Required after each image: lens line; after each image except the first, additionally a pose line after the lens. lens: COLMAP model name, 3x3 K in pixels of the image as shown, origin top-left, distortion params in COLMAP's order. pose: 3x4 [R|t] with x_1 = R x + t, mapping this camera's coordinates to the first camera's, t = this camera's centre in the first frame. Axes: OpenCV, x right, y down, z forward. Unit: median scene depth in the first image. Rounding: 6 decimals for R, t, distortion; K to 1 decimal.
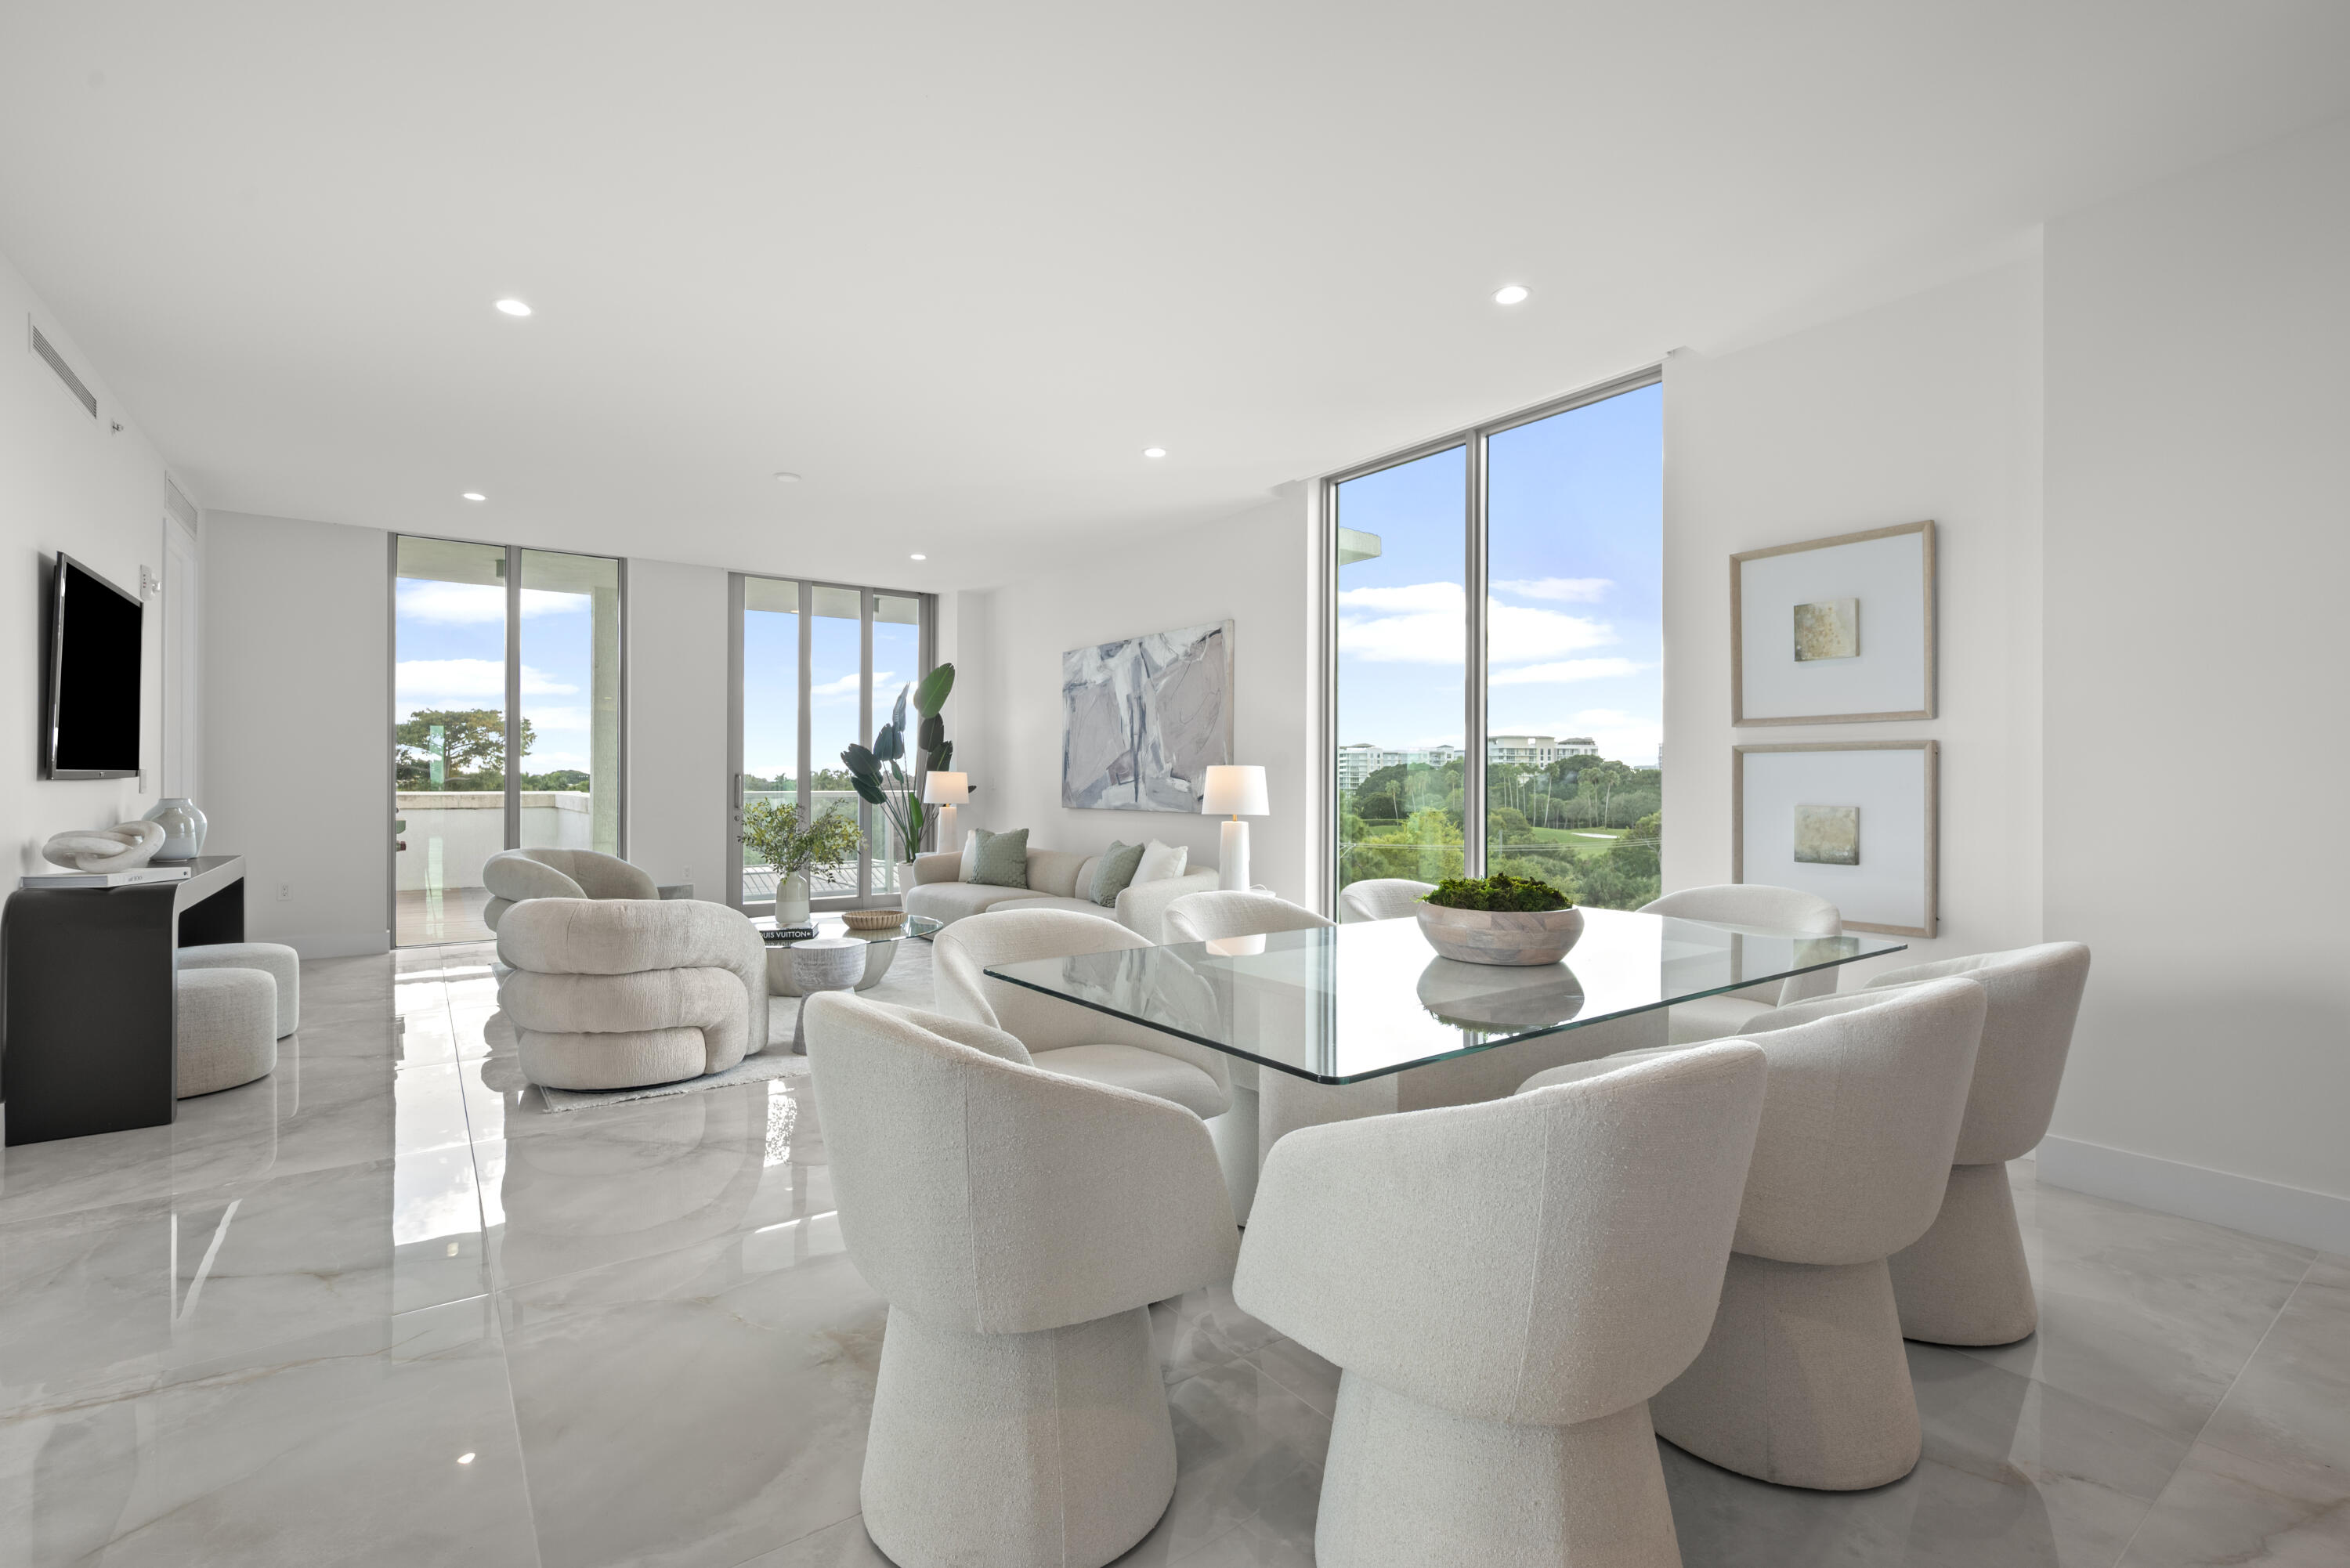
lens RADIAL K [[1051.4, 0, 1175.6], [0, 1051.4, 778.6], [0, 0, 1]] dist [0.000618, 0.000128]
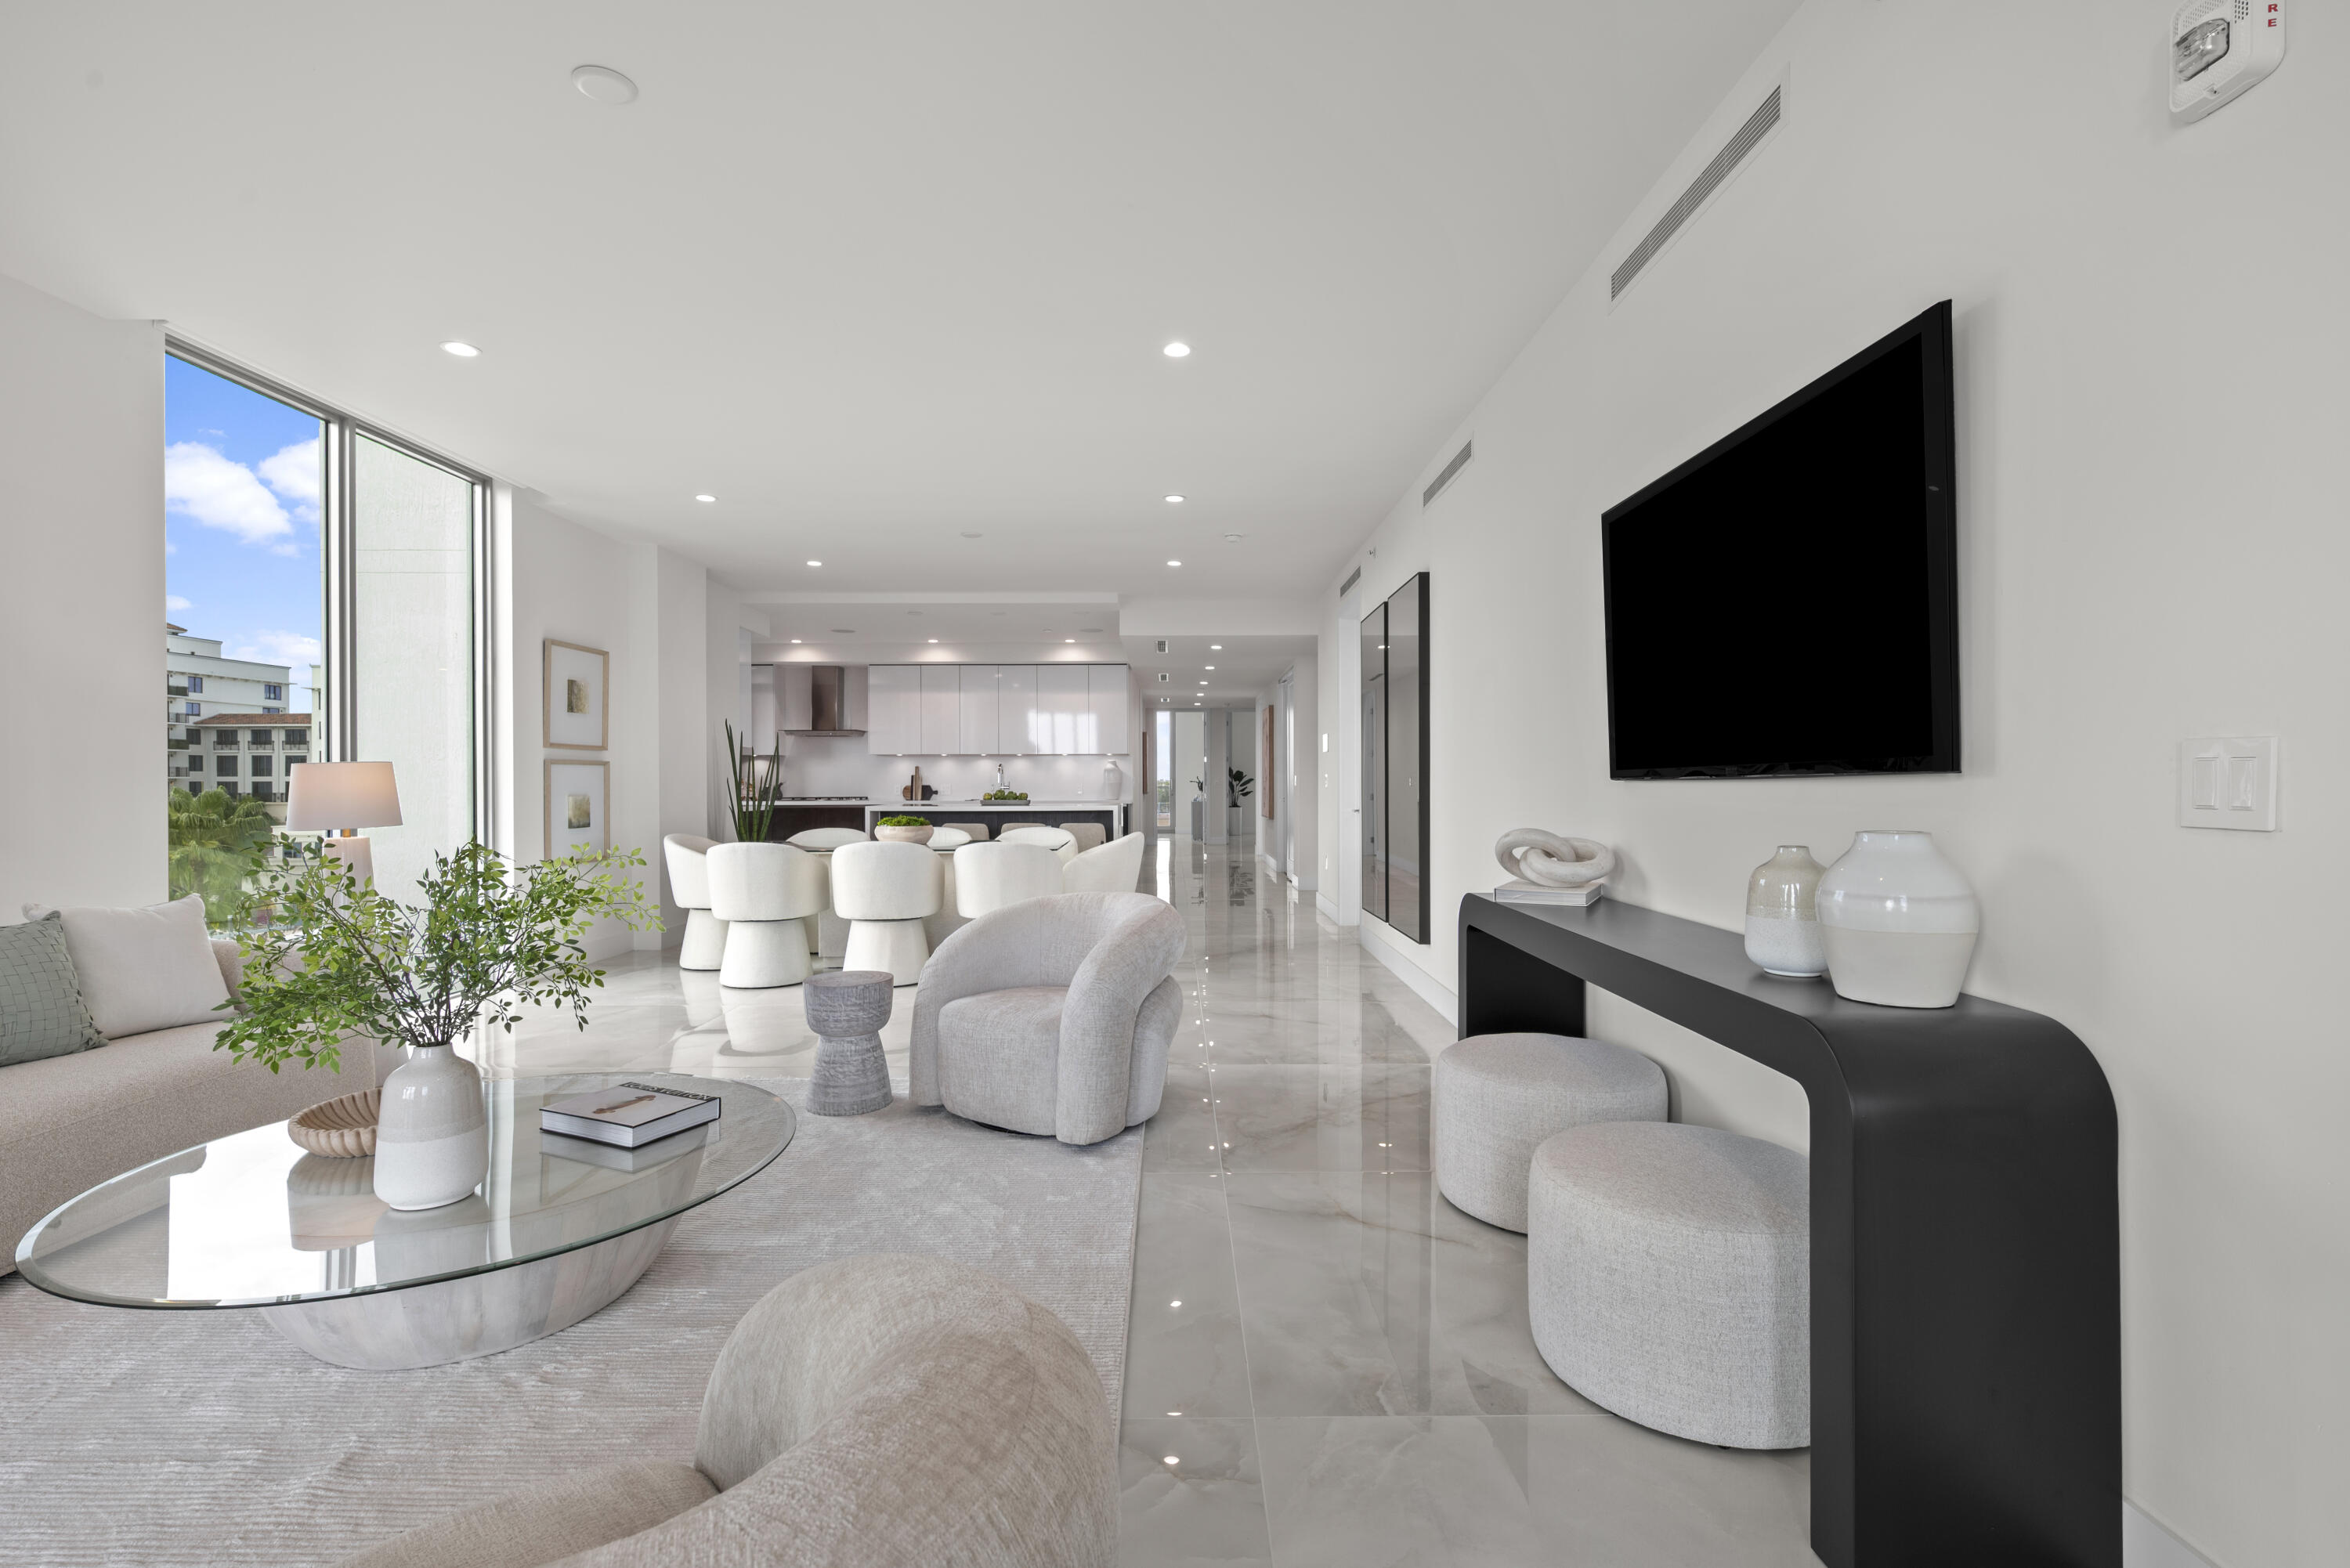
lens RADIAL K [[1056.1, 0, 1183.3], [0, 1056.1, 788.0], [0, 0, 1]] dist [-0.000284, -0.000459]
pose [[-0.816134, -0.004526, 0.577845, -0.637722], [-0.001597, 0.999983, 0.005578, 0.001085], [-0.577860, 0.003630, -0.816128, 0.950273]]
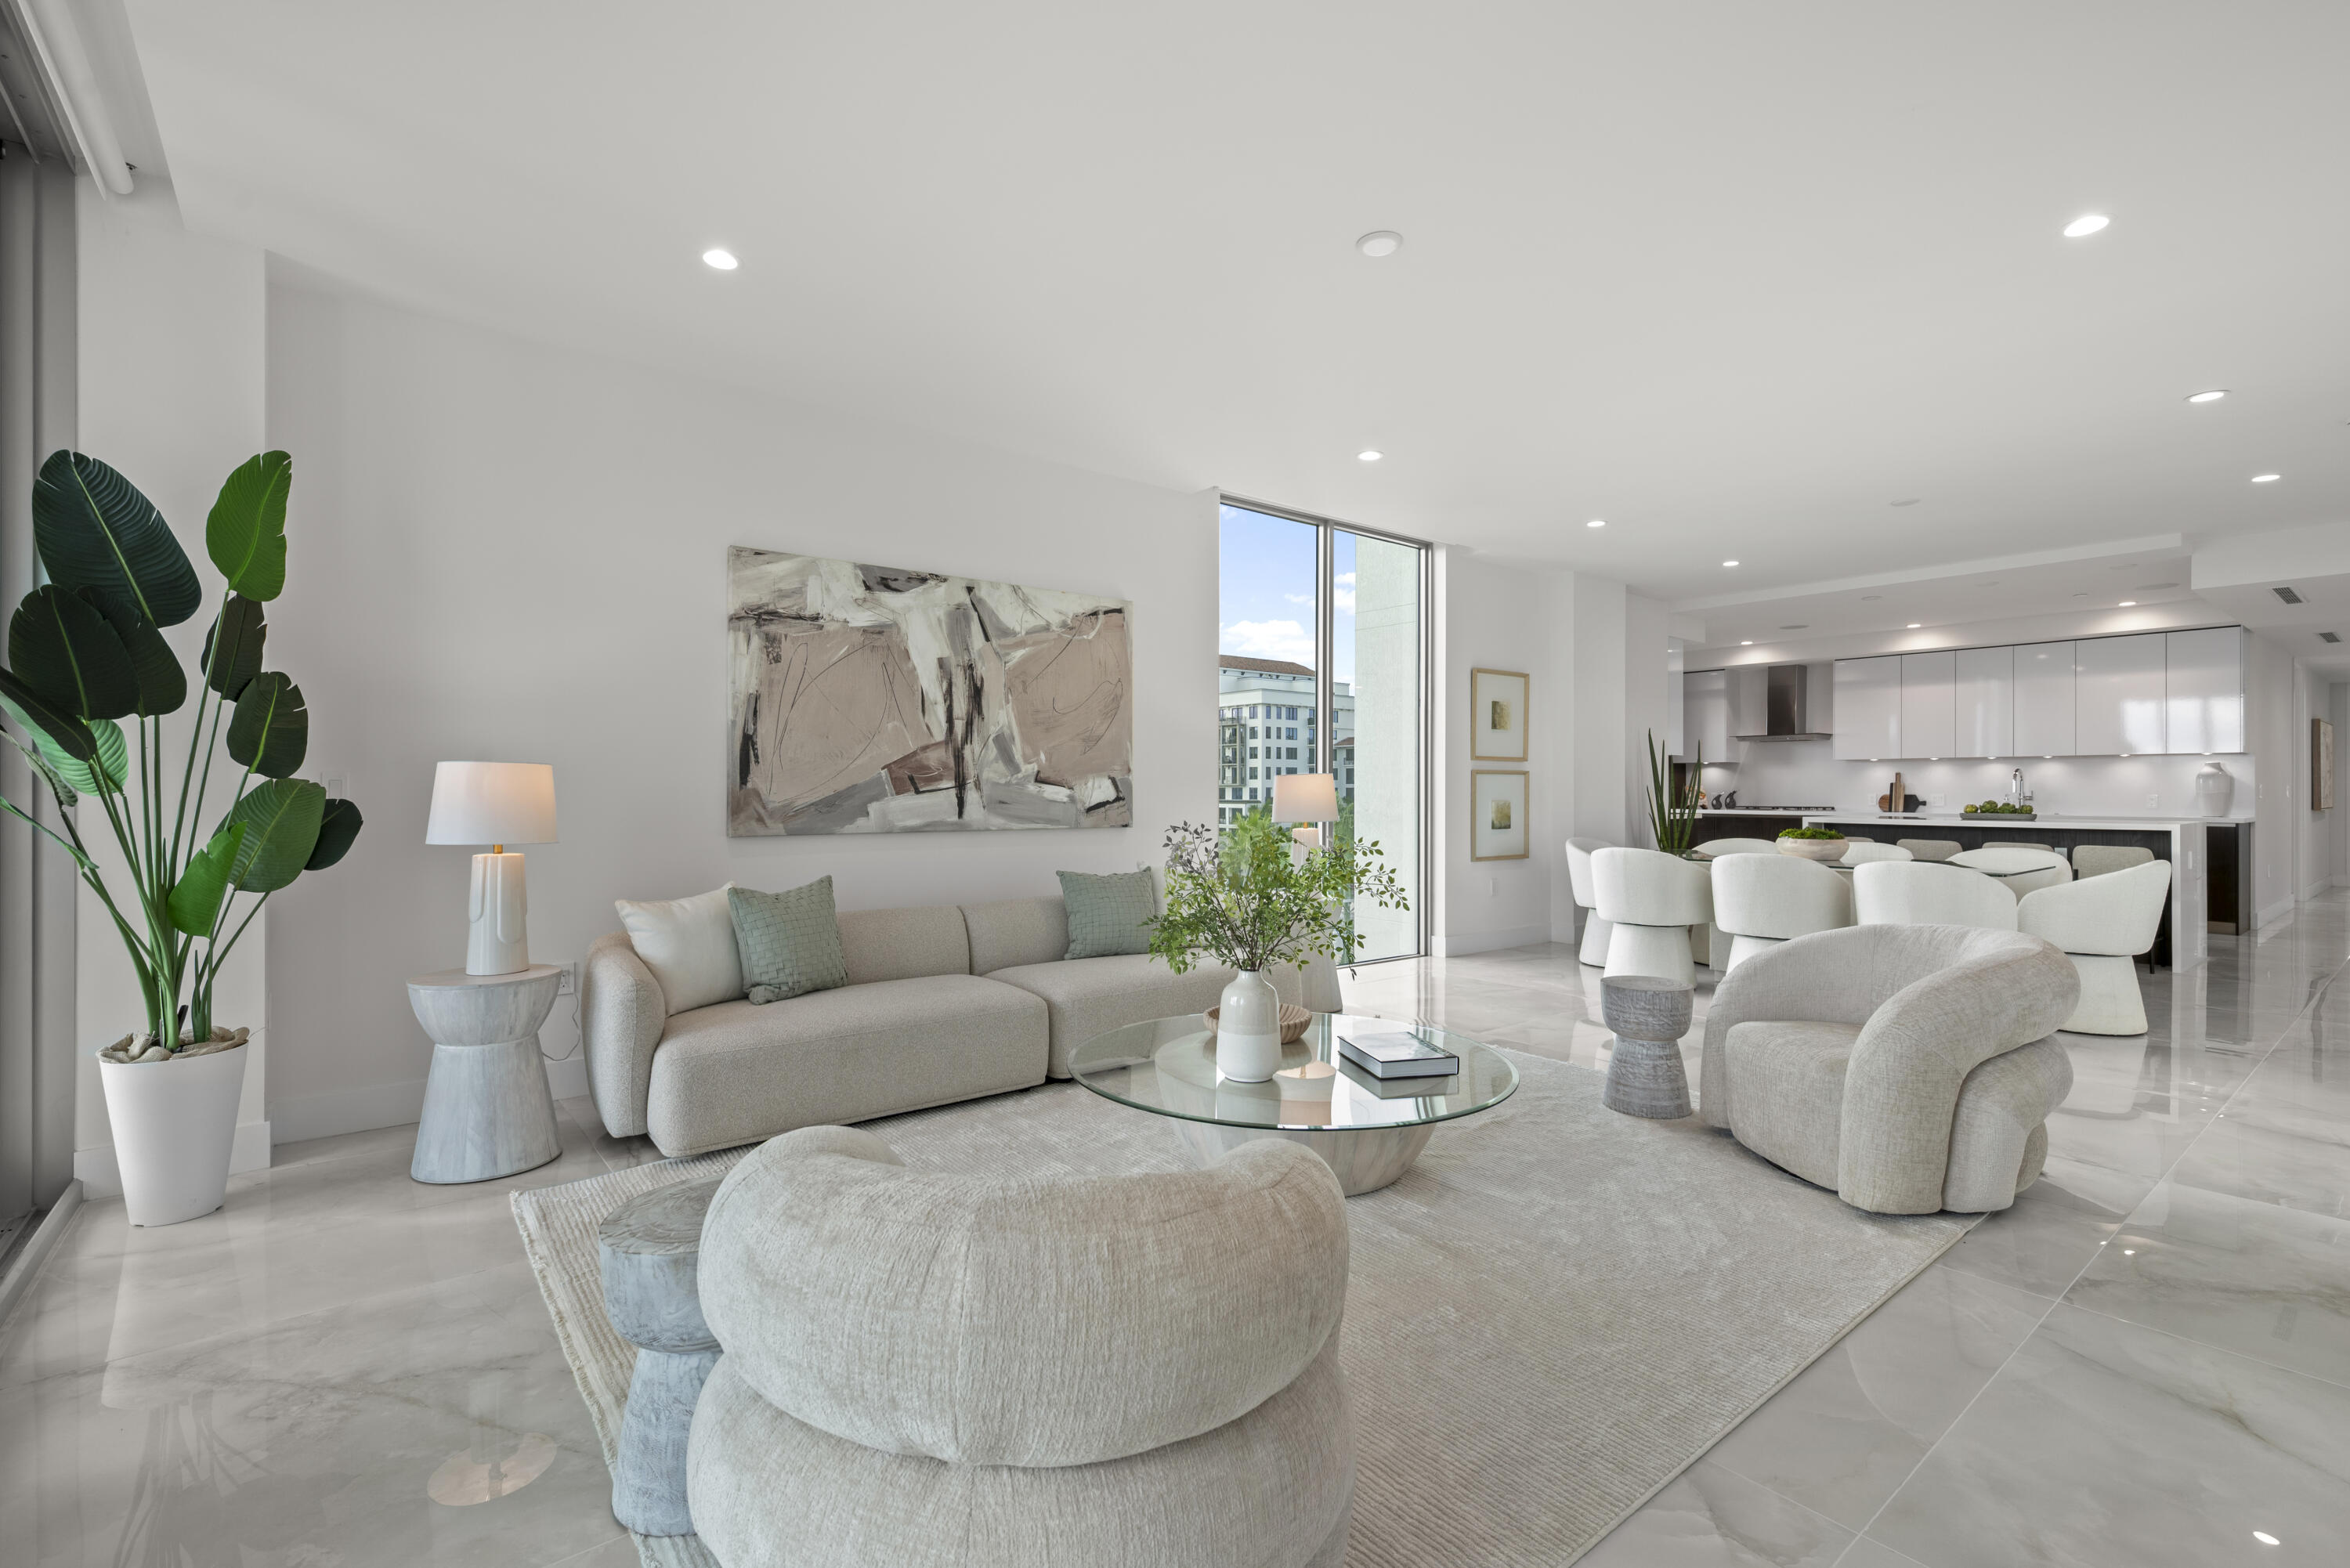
lens RADIAL K [[1052.4, 0, 1174.3], [0, 1052.4, 791.0], [0, 0, 1]] dist [0.000147, 0.000371]
pose [[-0.047706, -0.004794, 0.998850, -0.717801], [-0.005425, 0.999975, 0.004541, 0.000604], [-0.998847, -0.005202, -0.047731, 0.883180]]
